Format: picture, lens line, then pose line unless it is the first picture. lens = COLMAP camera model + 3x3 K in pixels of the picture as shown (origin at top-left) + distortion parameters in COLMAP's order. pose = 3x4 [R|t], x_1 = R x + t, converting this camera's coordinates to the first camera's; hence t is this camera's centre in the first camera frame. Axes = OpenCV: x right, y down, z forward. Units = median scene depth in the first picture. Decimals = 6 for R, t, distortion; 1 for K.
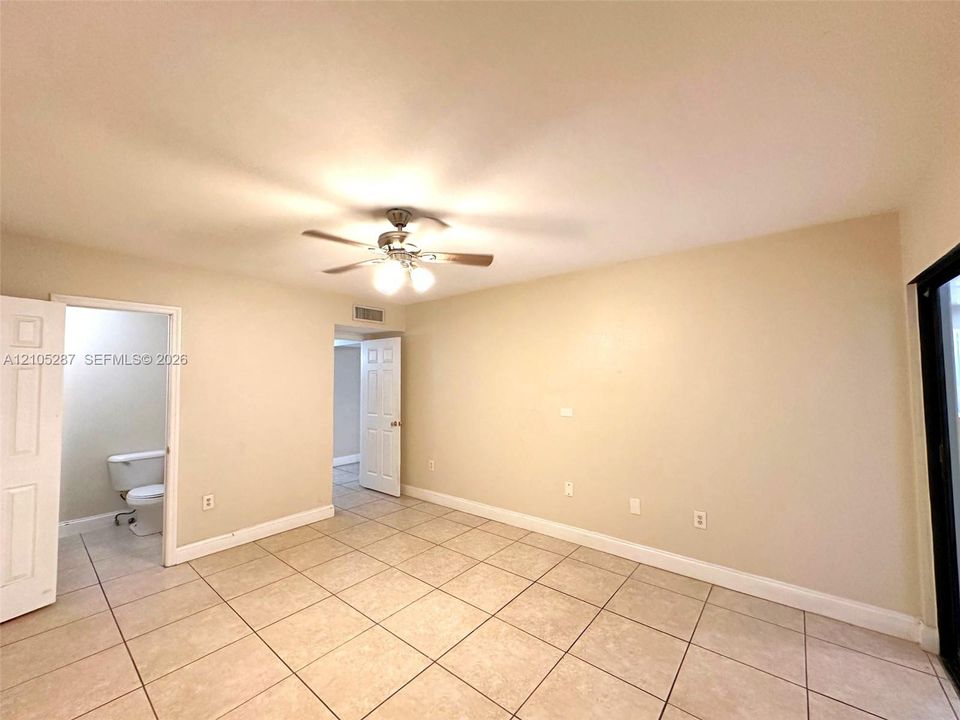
lens RADIAL K [[381.1, 0, 480.0], [0, 381.1, 360.0], [0, 0, 1]] dist [0.000270, 0.000256]
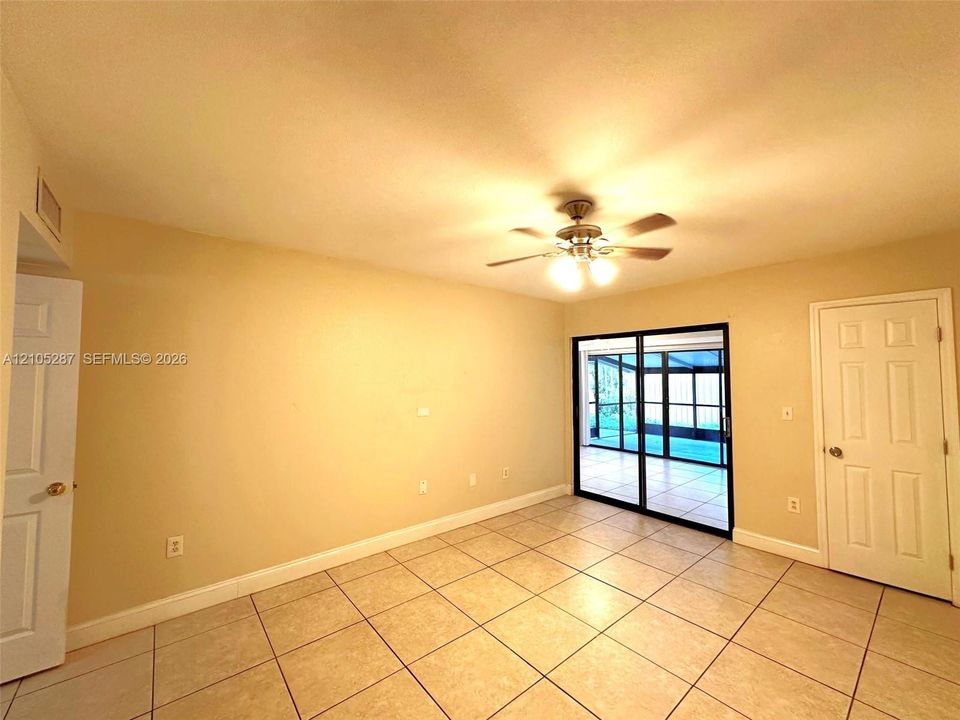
lens RADIAL K [[382.3, 0, 477.2], [0, 382.3, 362.8], [0, 0, 1]] dist [-0.000599, -0.000017]
pose [[0.185166, 0.050134, 0.981428, -0.843750], [-0.046197, 0.998038, -0.042266, 0.048486], [-0.981621, -0.037513, 0.187119, 0.756456]]
